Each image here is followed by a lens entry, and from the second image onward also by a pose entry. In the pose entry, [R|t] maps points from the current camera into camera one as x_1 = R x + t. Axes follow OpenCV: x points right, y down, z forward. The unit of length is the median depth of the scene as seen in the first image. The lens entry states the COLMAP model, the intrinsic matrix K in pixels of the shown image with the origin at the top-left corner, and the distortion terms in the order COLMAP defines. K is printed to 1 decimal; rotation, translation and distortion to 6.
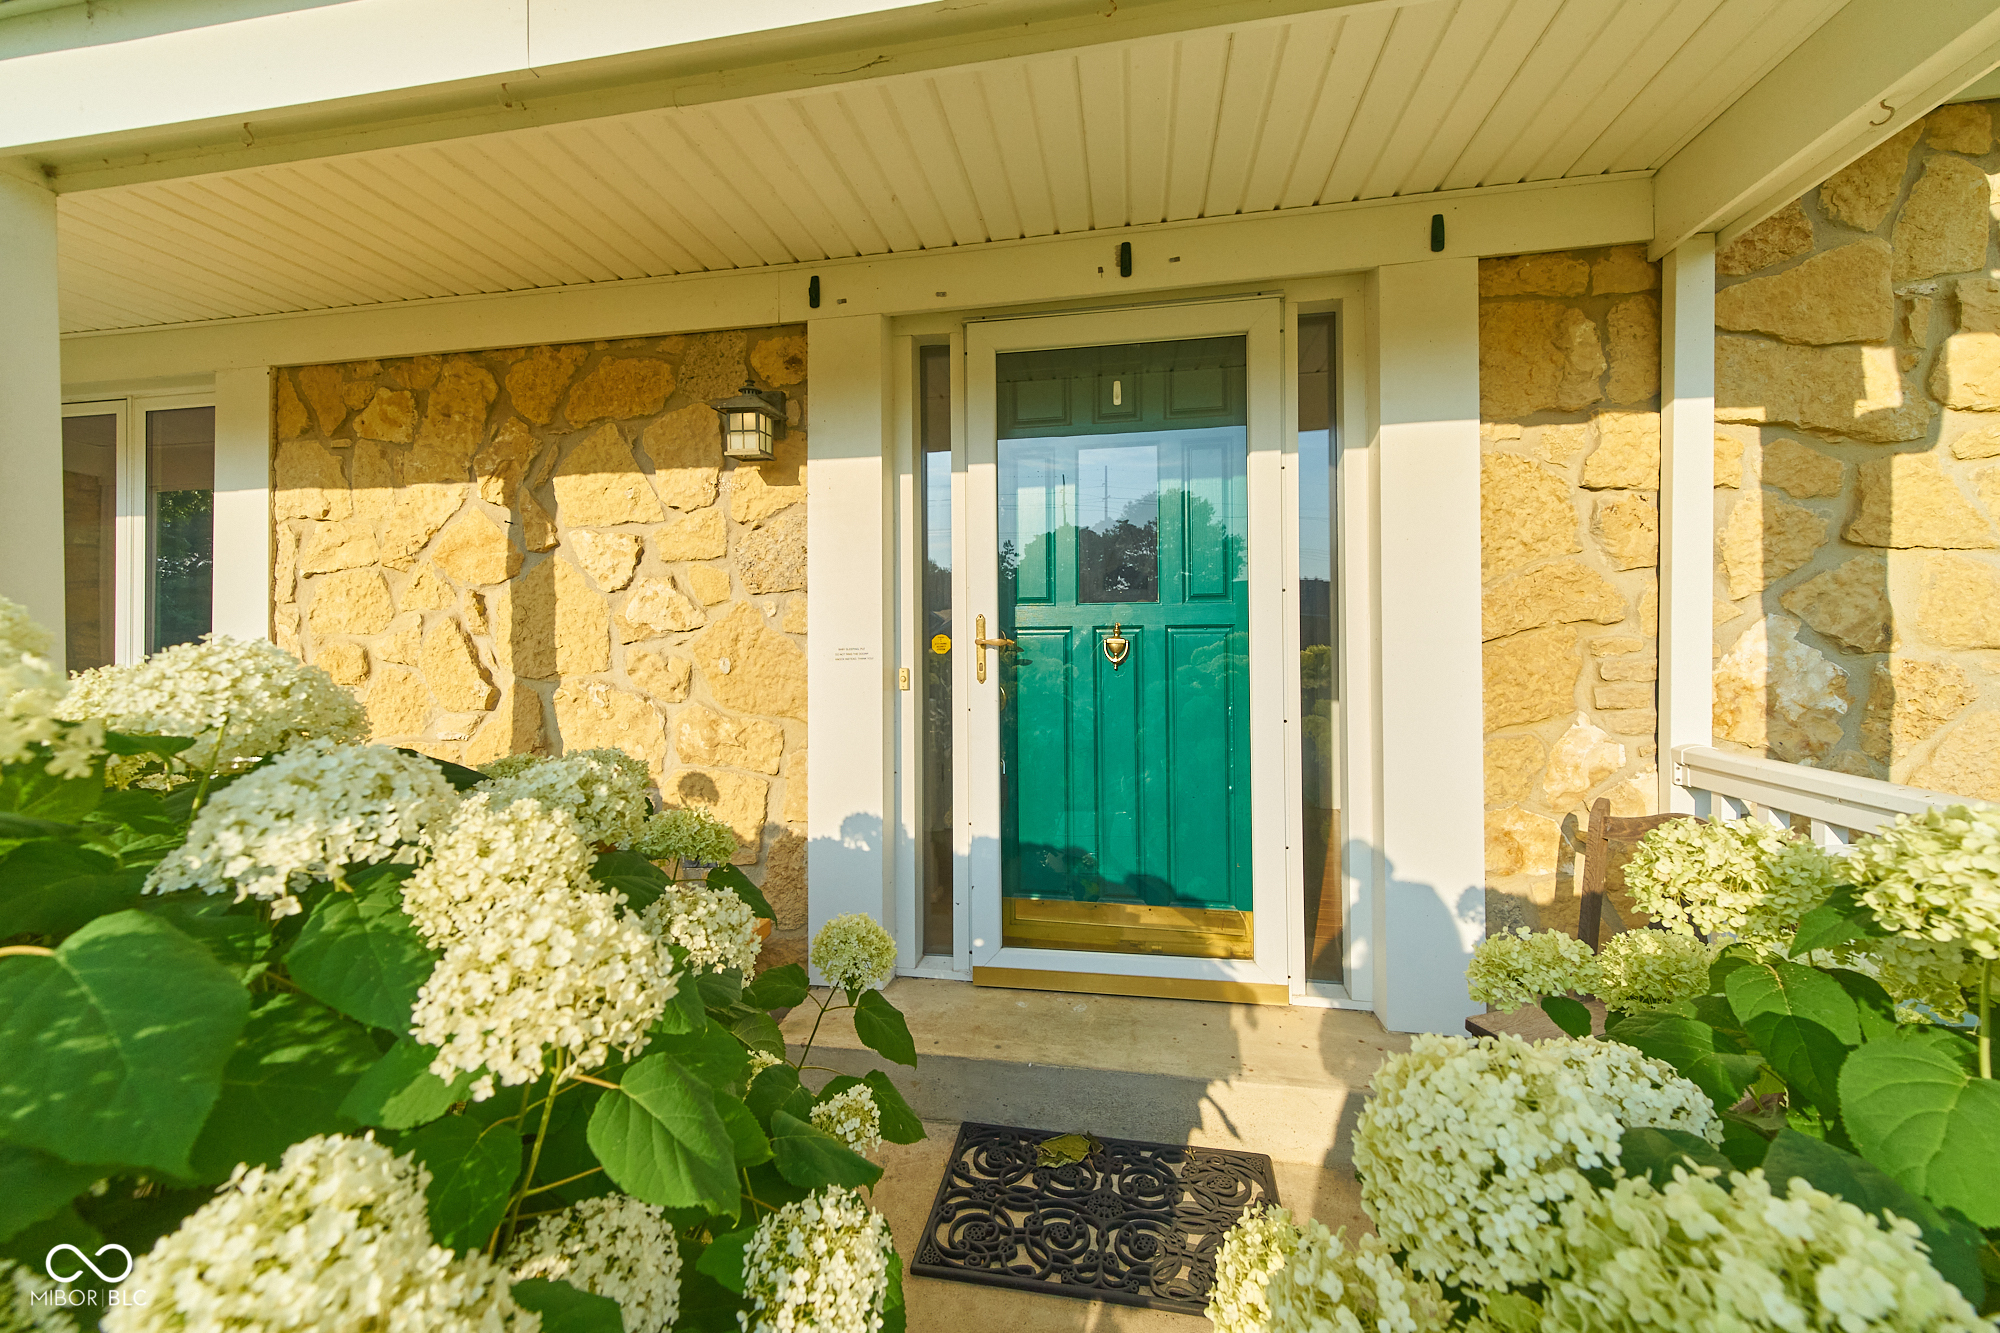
lens RADIAL K [[768.5, 0, 996.0], [0, 768.5, 614.7], [0, 0, 1]] dist [0.000834, -0.000367]
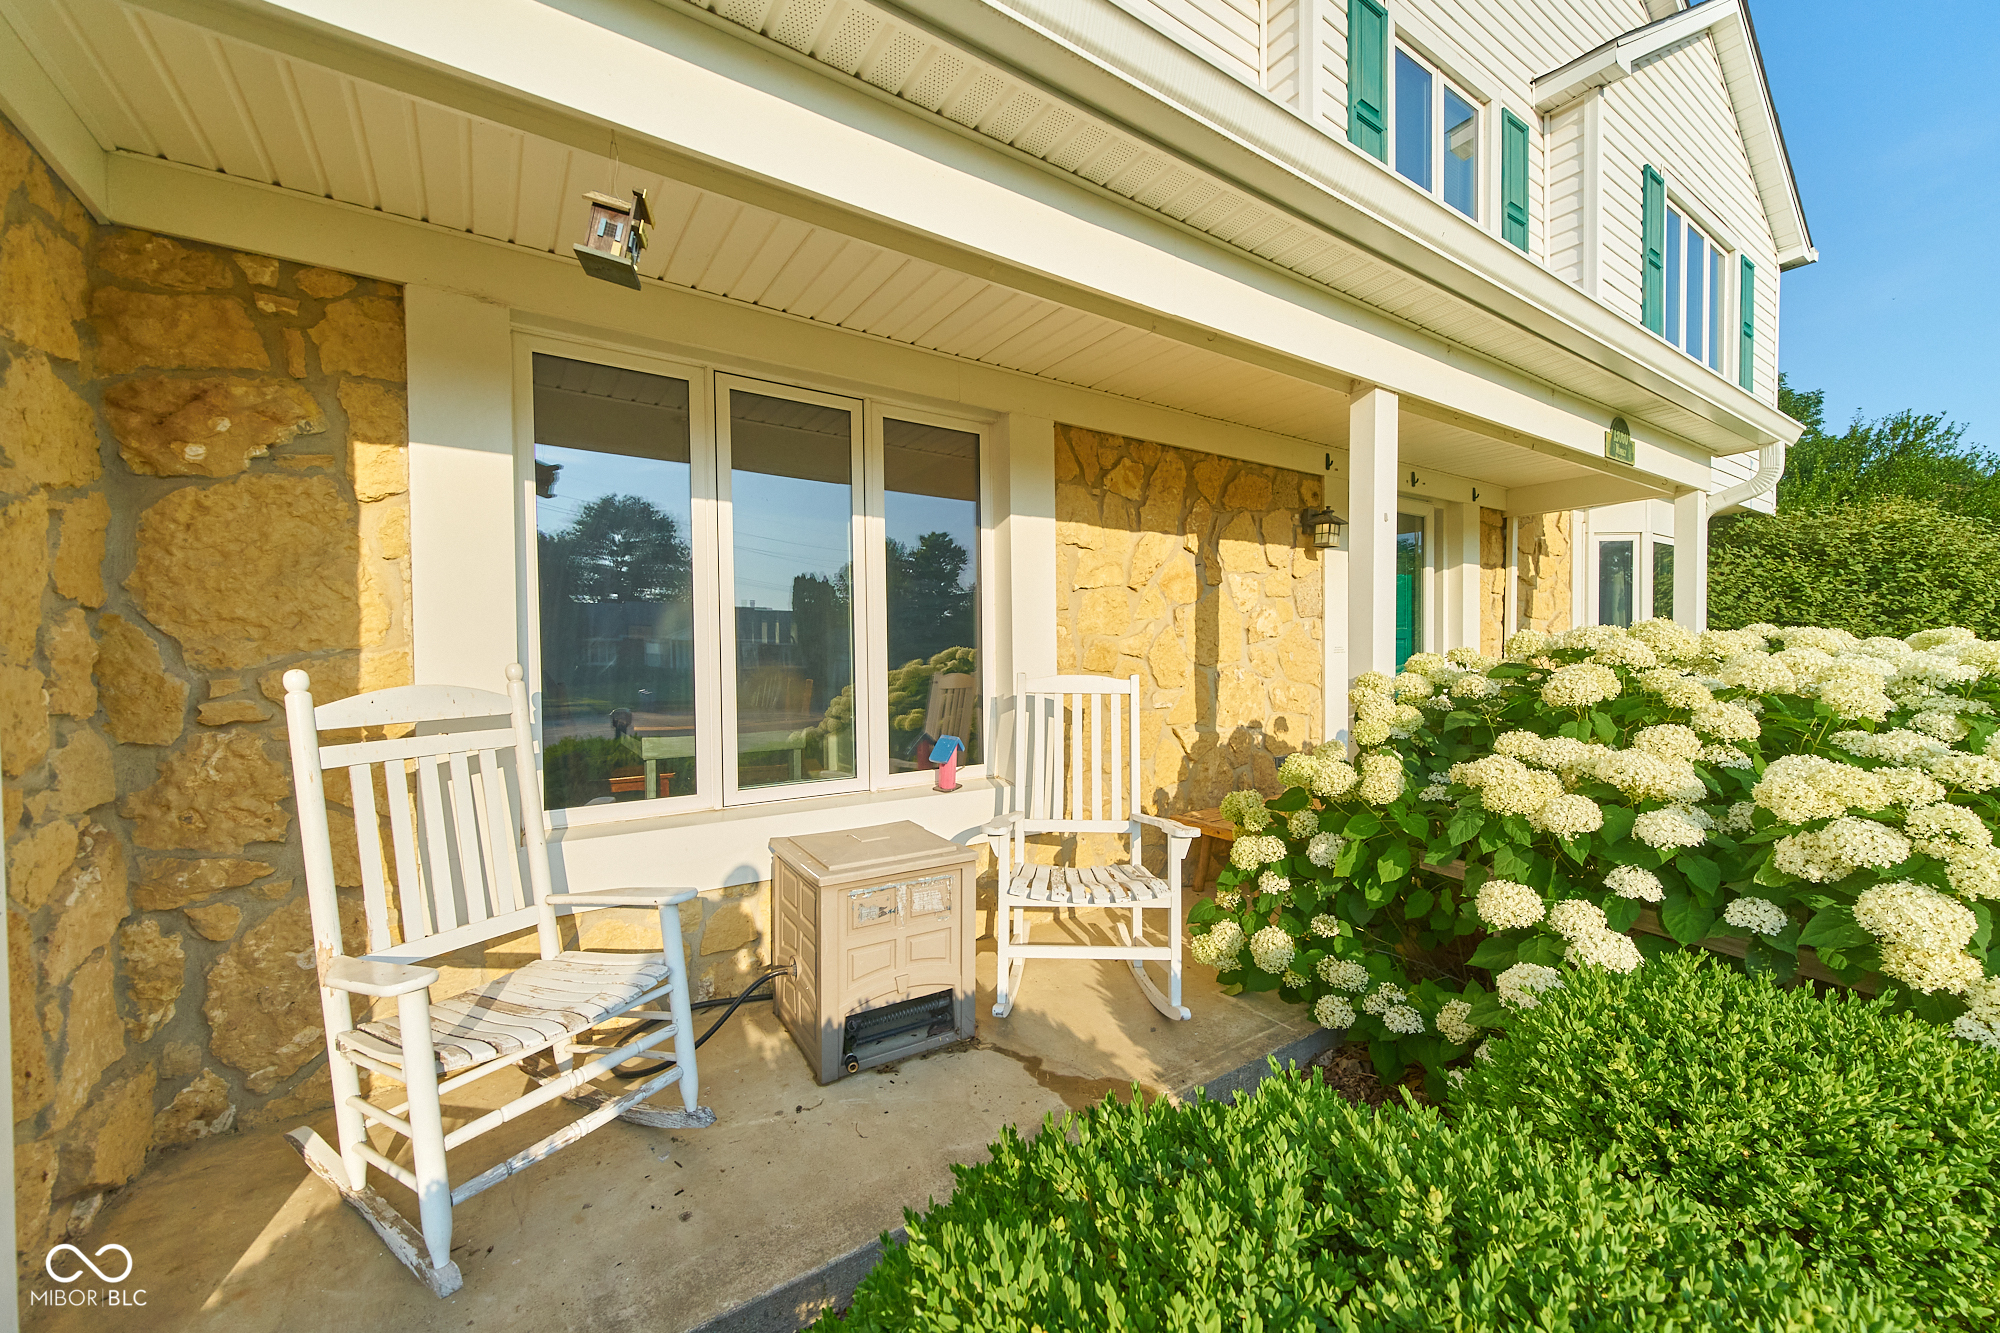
lens RADIAL K [[768.5, 0, 998.3], [0, 768.5, 670.9], [0, 0, 1]] dist [0.000834, -0.000367]
pose [[0.721788, -0.008422, 0.692063, -1.958600], [-0.003961, 0.999859, 0.016299, 0.068252], [-0.692103, -0.014505, 0.721653, 0.157040]]
